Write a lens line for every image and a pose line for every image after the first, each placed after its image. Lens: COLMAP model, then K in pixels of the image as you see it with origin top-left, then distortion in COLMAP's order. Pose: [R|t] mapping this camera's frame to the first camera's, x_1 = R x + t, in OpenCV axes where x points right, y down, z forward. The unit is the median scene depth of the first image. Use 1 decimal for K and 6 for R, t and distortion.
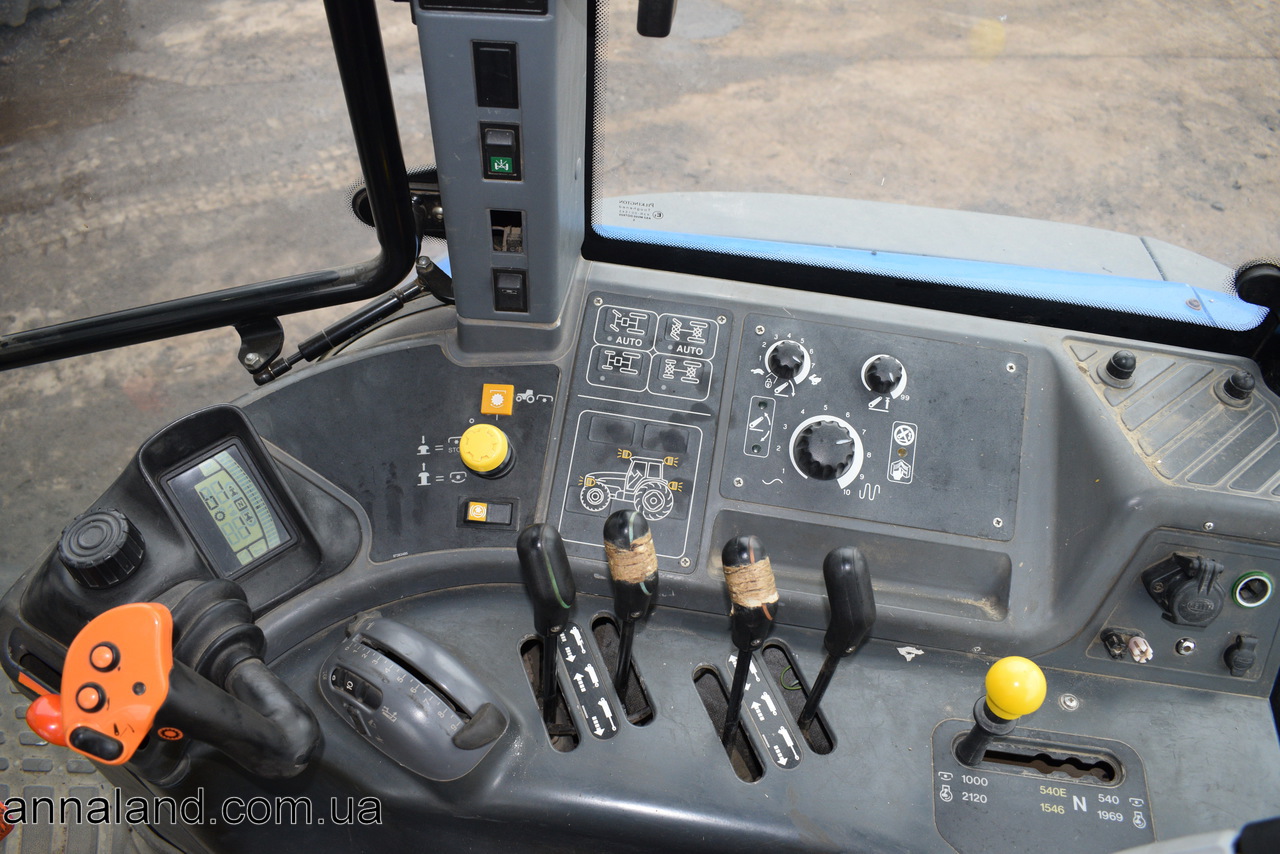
lens RADIAL K [[998.4, 0, 638.2], [0, 998.4, 432.6], [0, 0, 1]] dist [-0.098663, 0.015256]
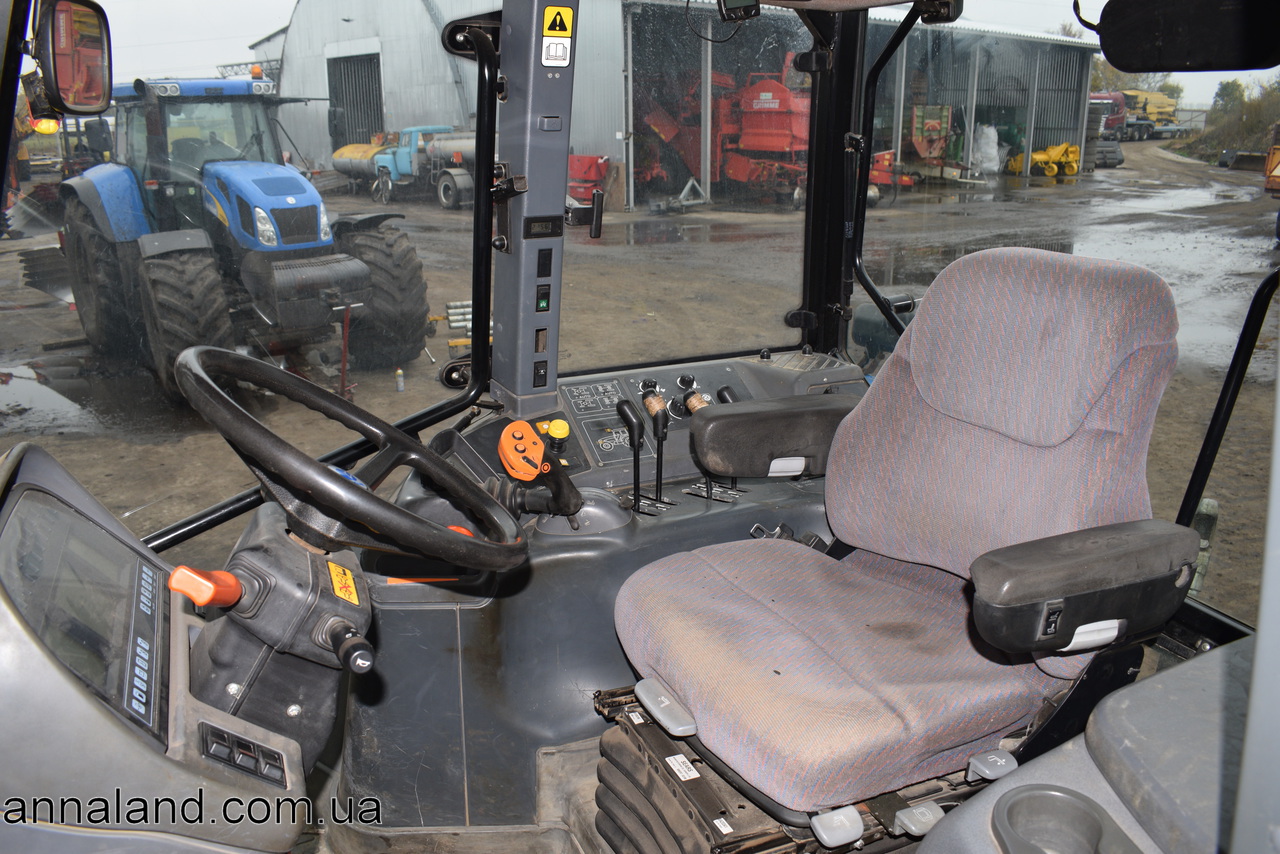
lens RADIAL K [[998.4, 0, 638.2], [0, 998.4, 432.6], [0, 0, 1]] dist [-0.098663, 0.015256]
pose [[0.842645, -0.213867, 0.494176, -1.074149], [0.440173, 0.802199, -0.403390, 0.967469], [-0.310156, 0.557438, 0.770108, -0.747800]]
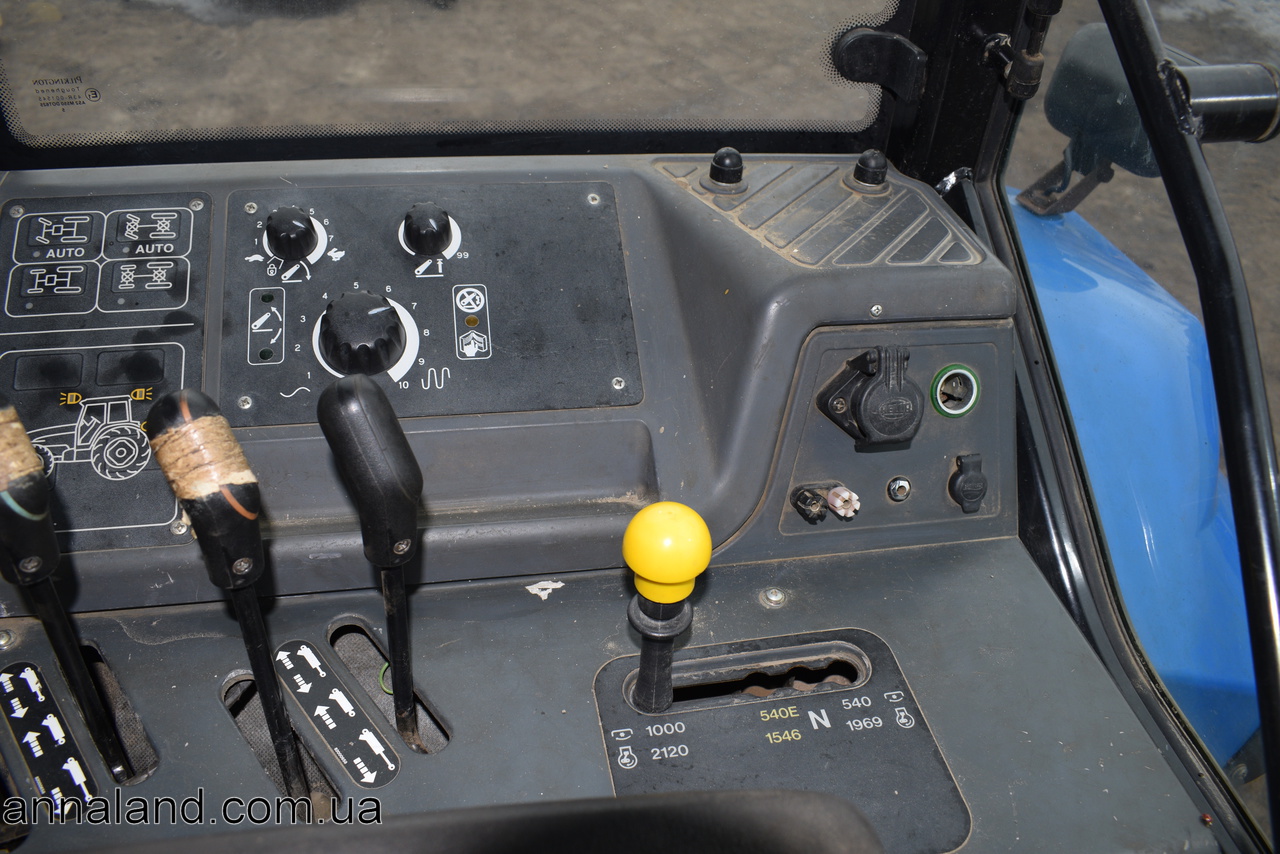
lens RADIAL K [[998.4, 0, 638.2], [0, 998.4, 432.6], [0, 0, 1]] dist [-0.098663, 0.015256]
pose [[0.940288, -0.196634, 0.277836, 0.162939], [0.238905, 0.962673, -0.127218, 0.220916], [-0.242450, 0.185998, 0.952167, 0.291944]]
